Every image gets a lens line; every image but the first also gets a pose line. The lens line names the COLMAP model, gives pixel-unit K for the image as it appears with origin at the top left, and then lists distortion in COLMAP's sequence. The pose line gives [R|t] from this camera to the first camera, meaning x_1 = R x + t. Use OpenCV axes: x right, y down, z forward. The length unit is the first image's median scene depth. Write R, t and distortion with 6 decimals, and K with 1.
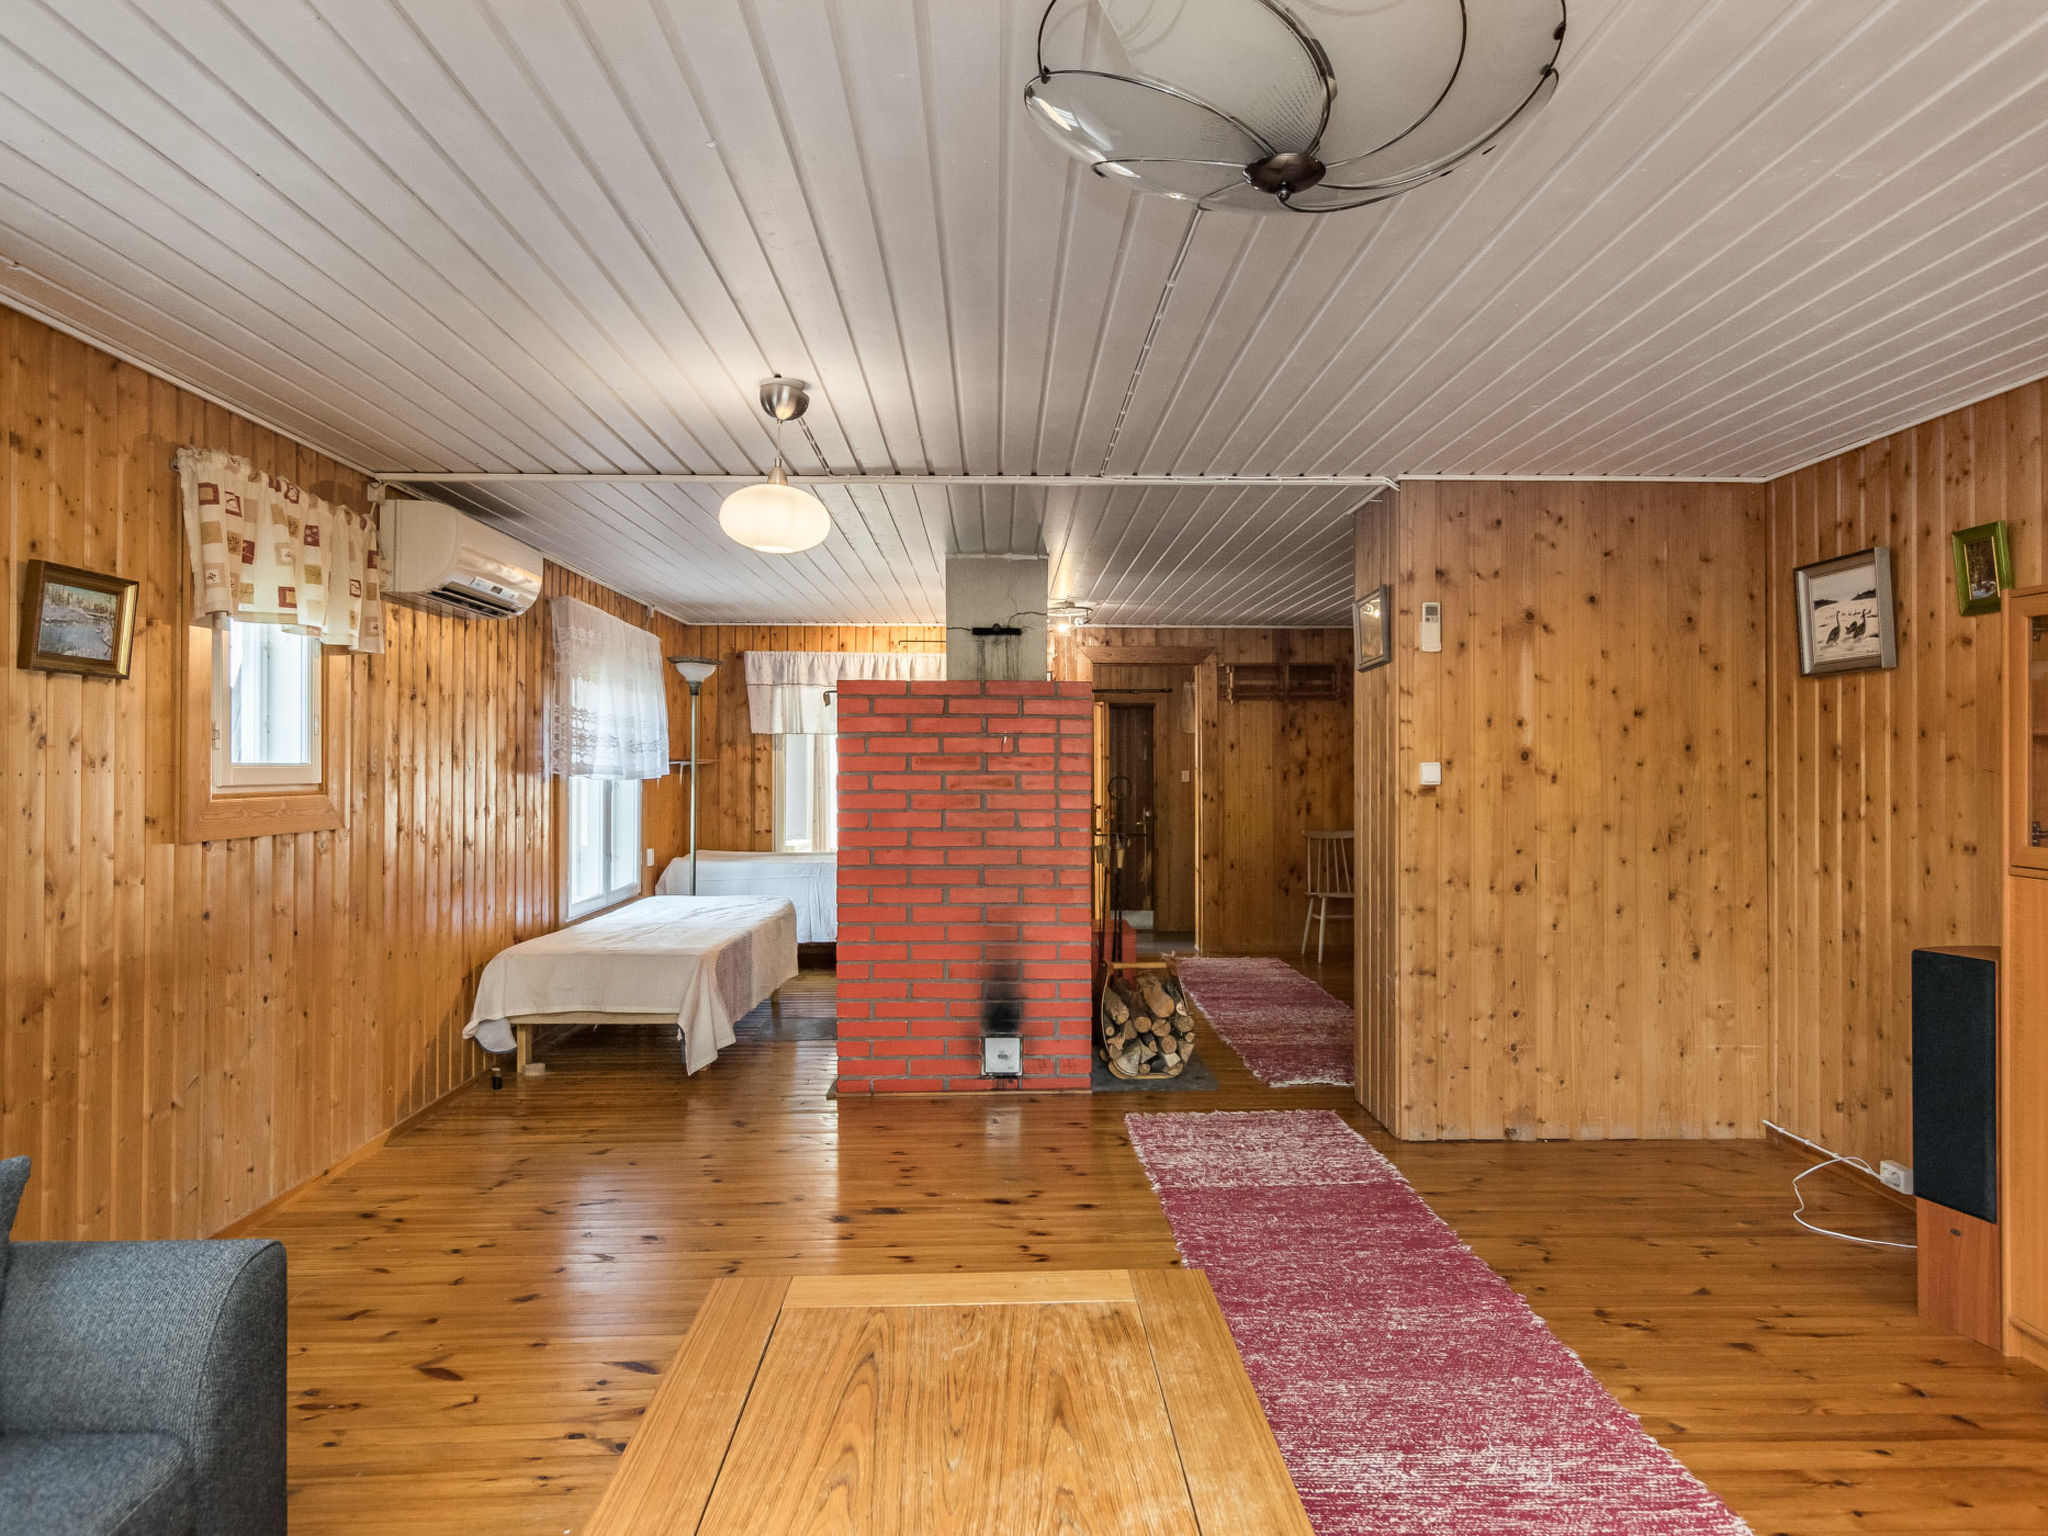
lens RADIAL K [[1342.1, 0, 1025.8], [0, 1342.1, 760.4], [0, 0, 1]] dist [-0.002134, -0.000301]
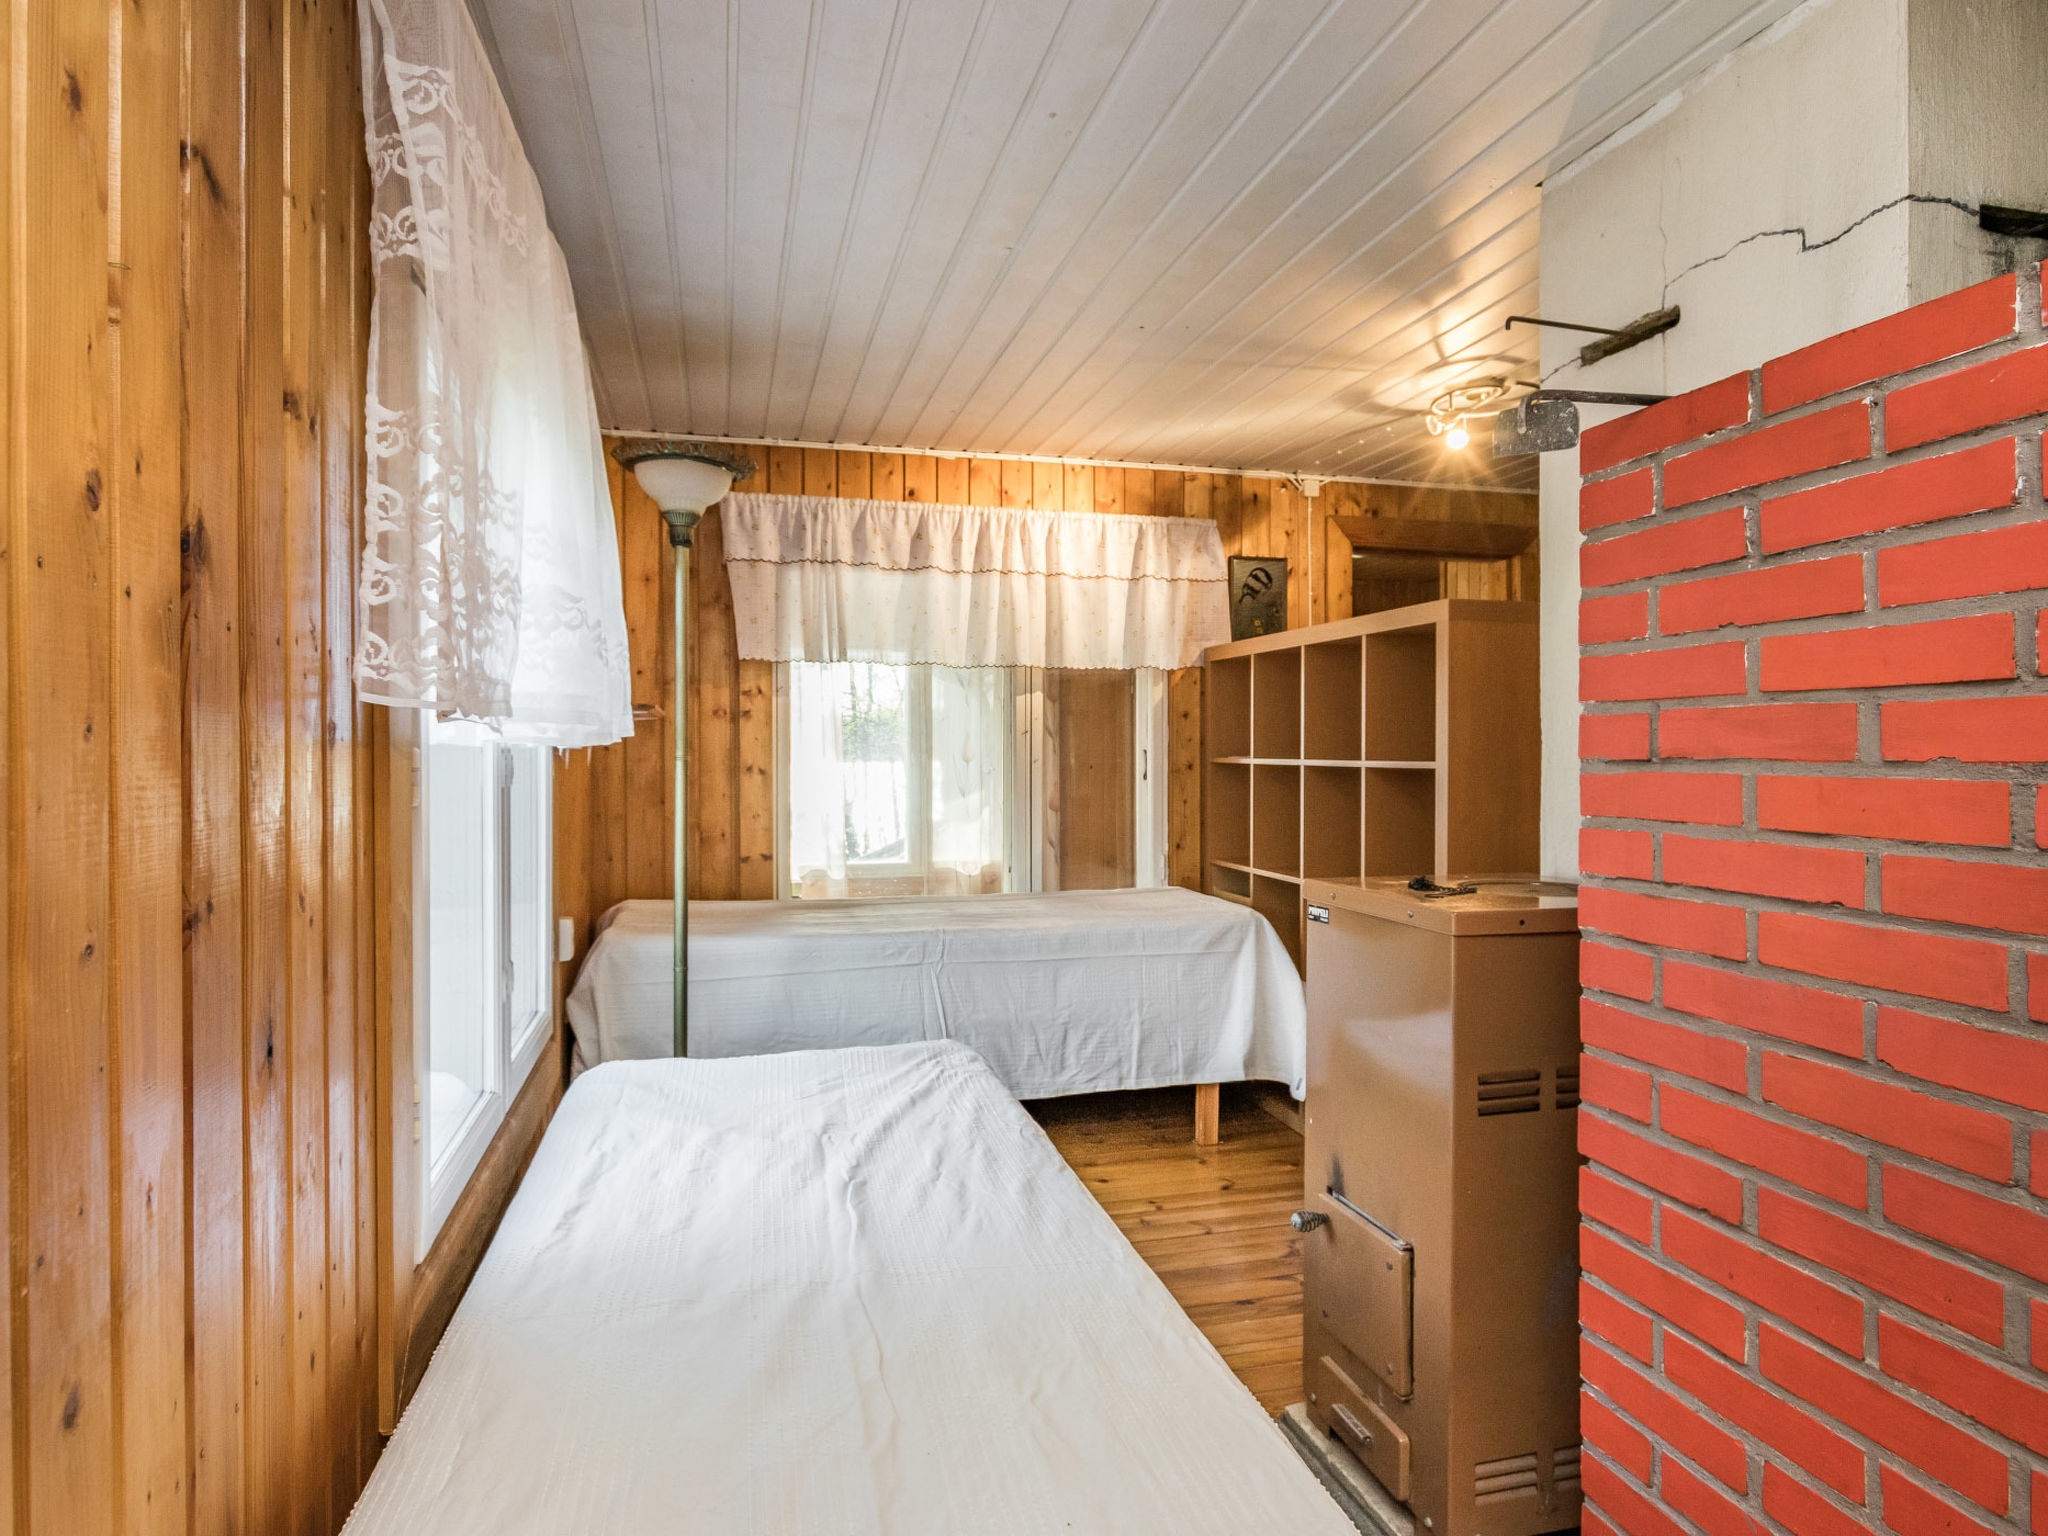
lens RADIAL K [[1229.4, 0, 1031.4], [0, 1229.4, 764.4], [0, 0, 1]] dist [0.008734, 0.001956]
pose [[0.972279, -0.003689, 0.233796, -0.203129], [0.001022, 0.999933, 0.011526, 0.012900], [-0.233823, -0.010968, 0.972217, 0.531682]]
